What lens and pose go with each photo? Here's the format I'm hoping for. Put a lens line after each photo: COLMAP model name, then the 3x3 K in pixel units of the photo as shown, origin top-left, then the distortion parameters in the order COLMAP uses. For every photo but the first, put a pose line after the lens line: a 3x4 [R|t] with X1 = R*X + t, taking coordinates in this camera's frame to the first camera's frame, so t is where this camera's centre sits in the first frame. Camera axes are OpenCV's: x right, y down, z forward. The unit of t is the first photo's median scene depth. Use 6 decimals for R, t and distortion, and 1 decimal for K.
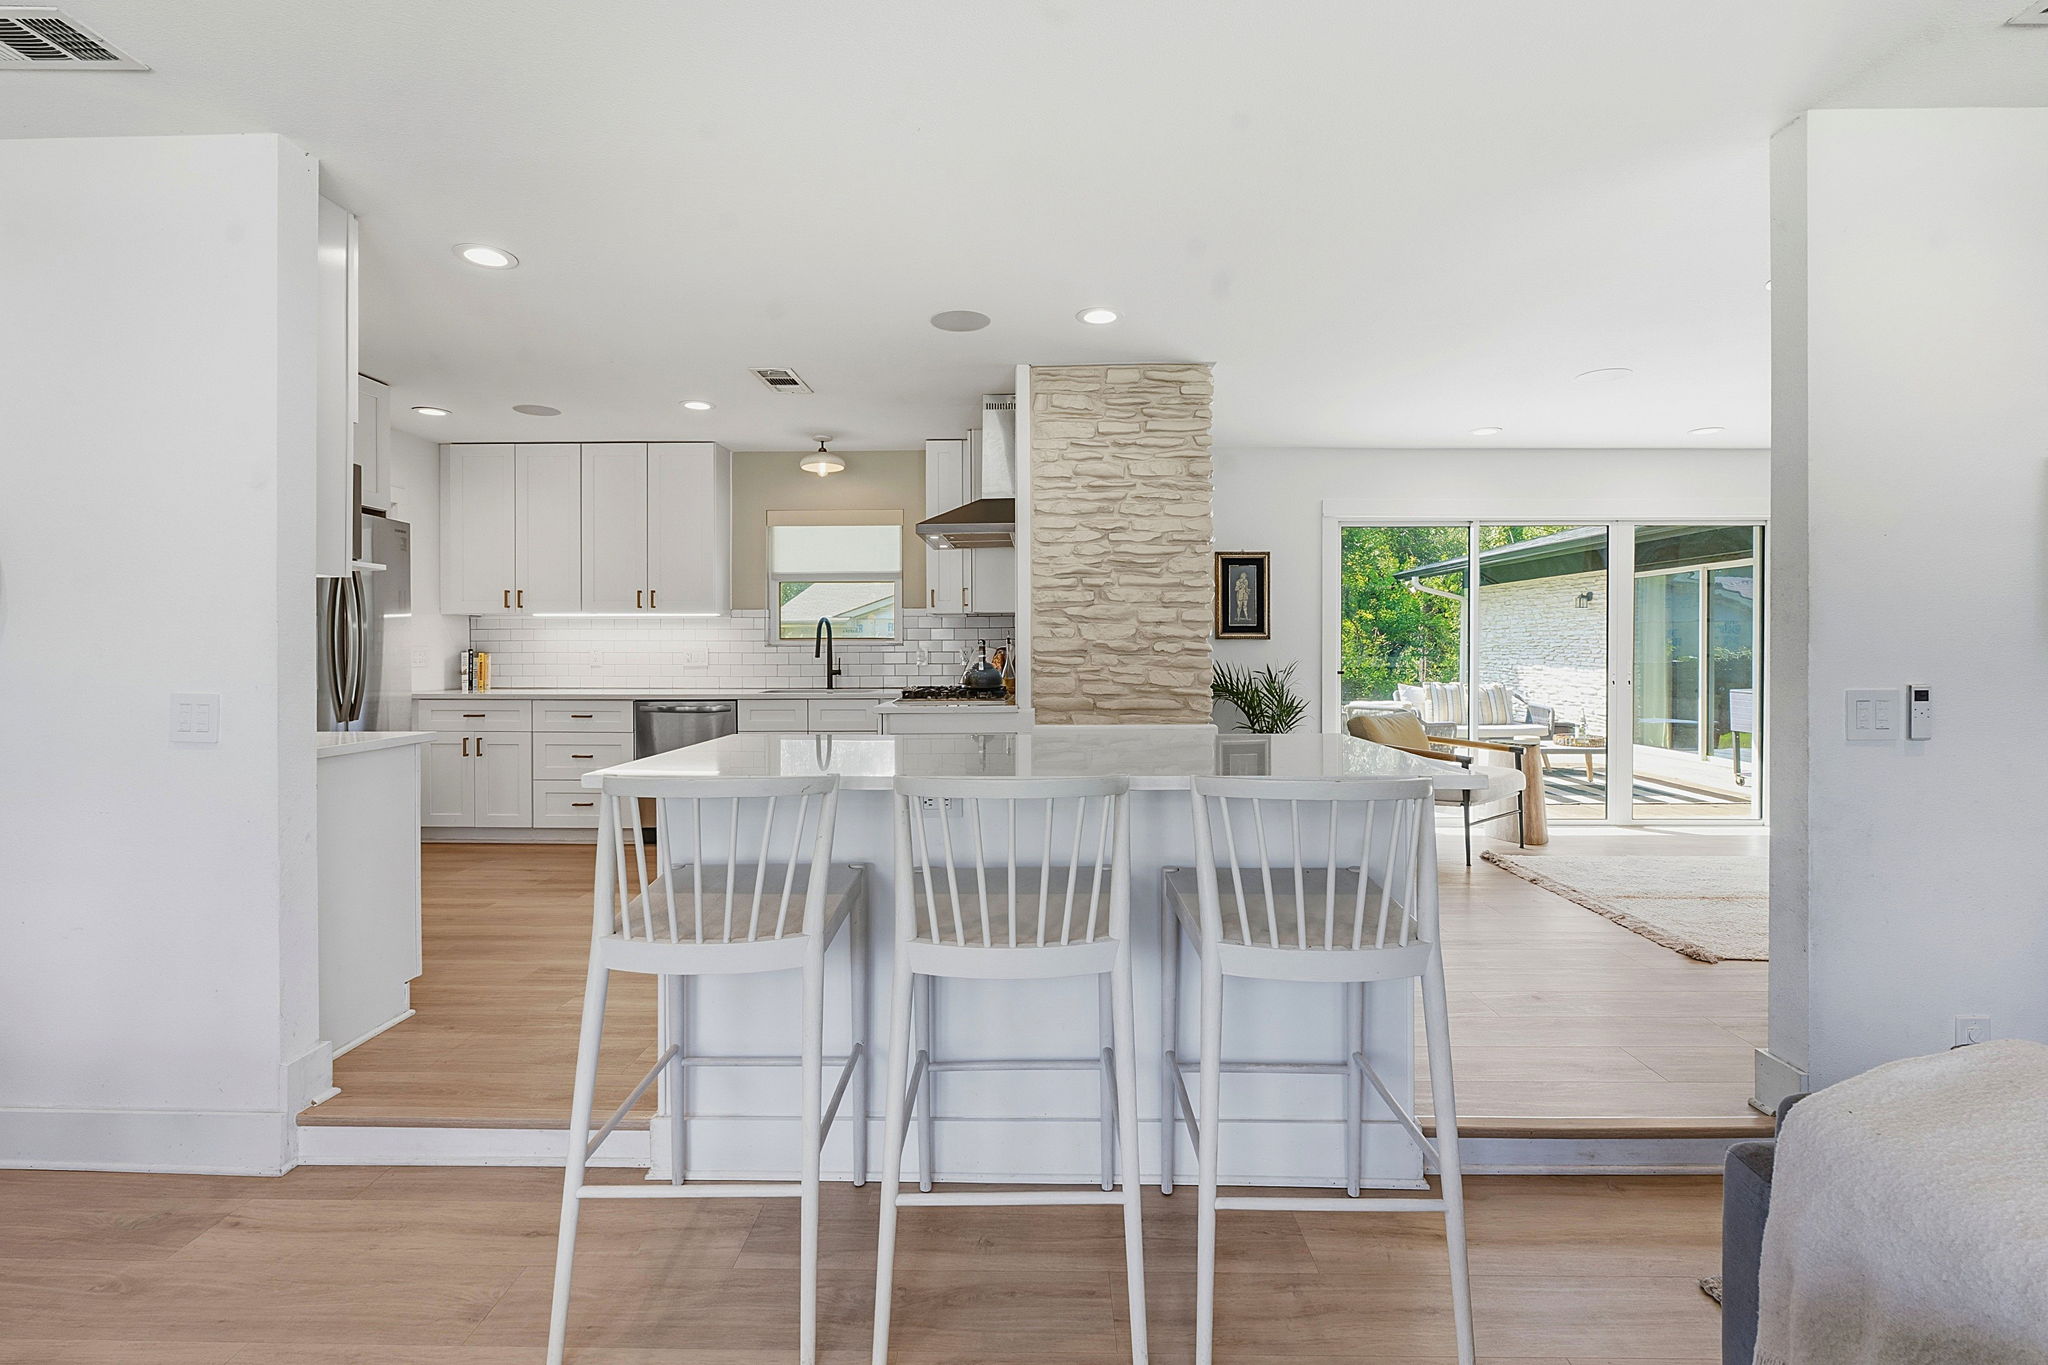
lens RADIAL K [[926.9, 0, 1024.1], [0, 926.9, 654.7], [0, 0, 1]] dist [-0.002885, 0.000558]
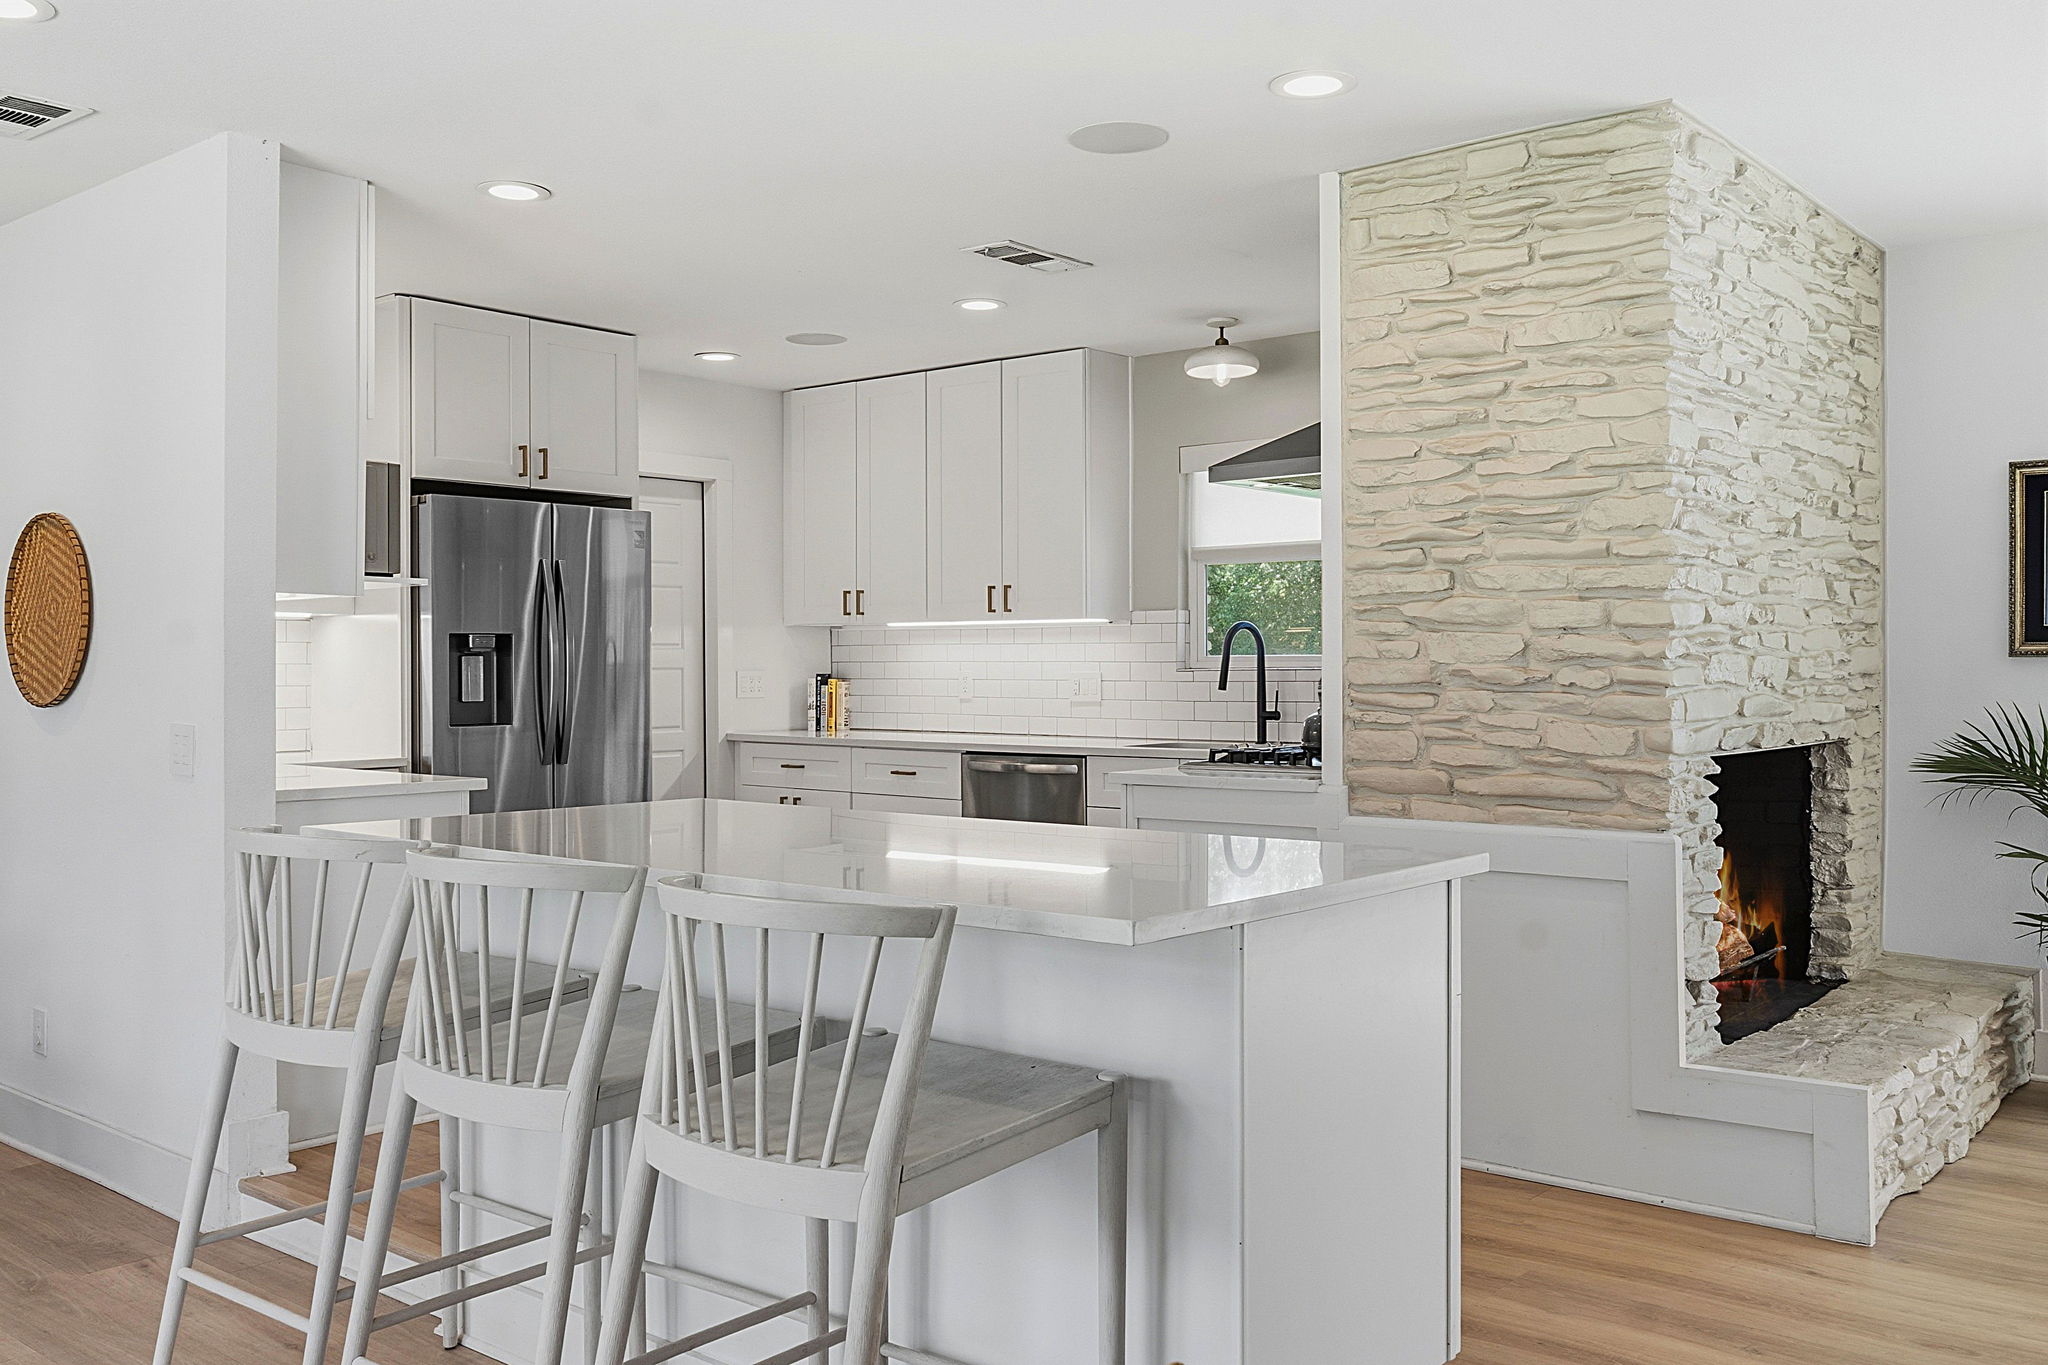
lens RADIAL K [[1727.6, 0, 1020.2], [0, 1727.6, 670.6], [0, 0, 1]] dist [-0.003712, -0.002919]
pose [[0.786279, 0.002162, -0.617867, 0.495304], [-0.005187, 0.999982, -0.003102, -0.007340], [0.617849, 0.005643, 0.786276, 0.064914]]
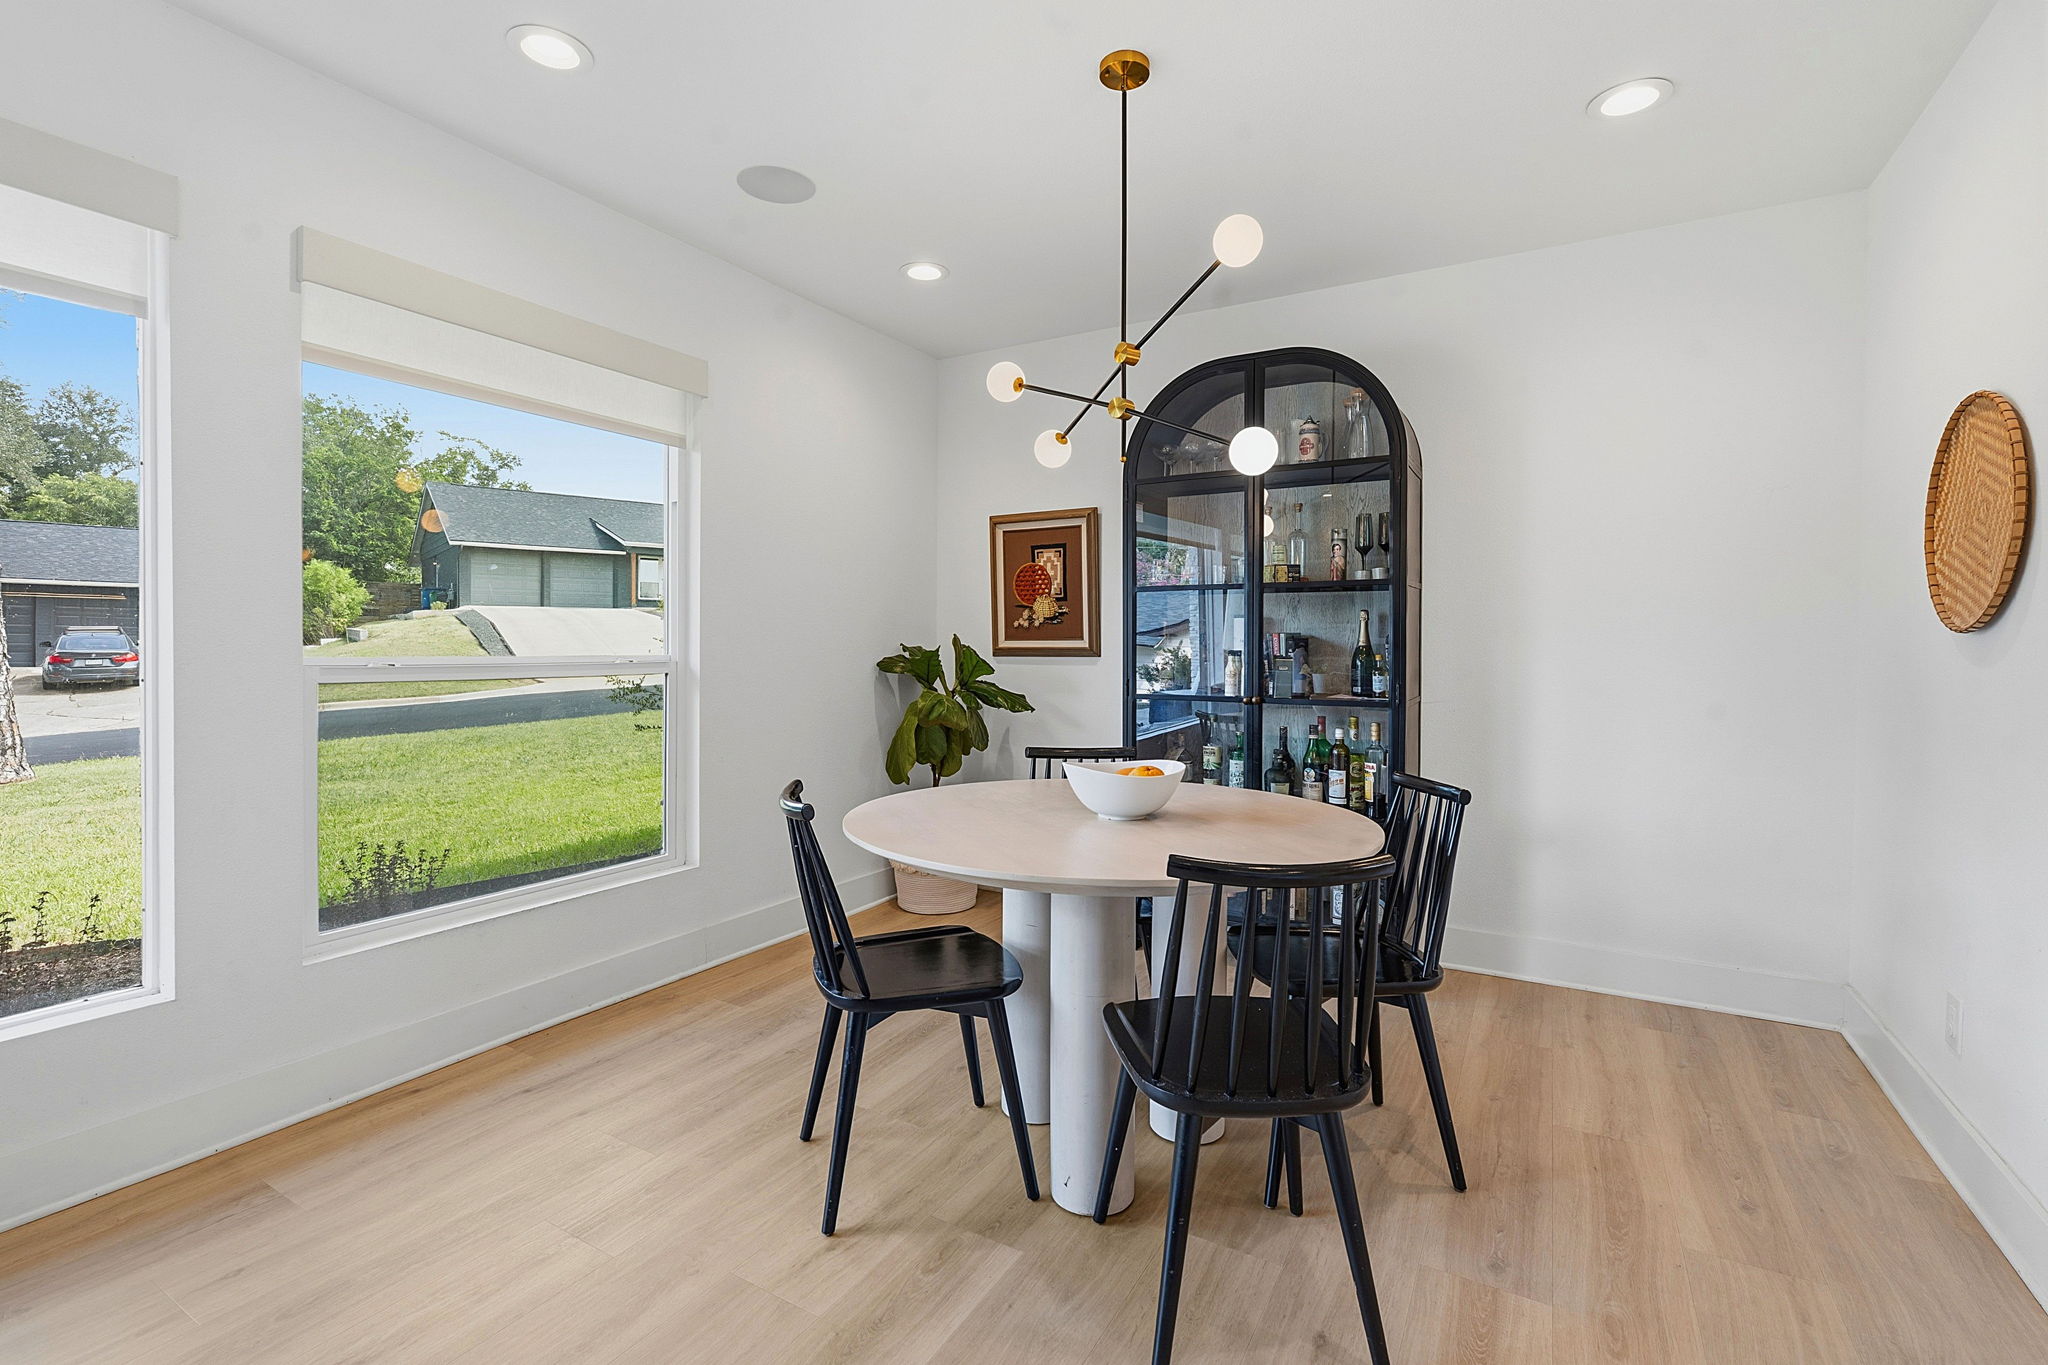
lens RADIAL K [[916.2, 0, 1015.0], [0, 916.2, 651.8], [0, 0, 1]] dist [-0.008501, 0.000466]
pose [[-0.485660, 0.005109, -0.874133, -0.017325], [-0.015404, 0.999778, 0.014402, 0.026592], [0.874012, 0.020460, -0.485474, 0.341301]]
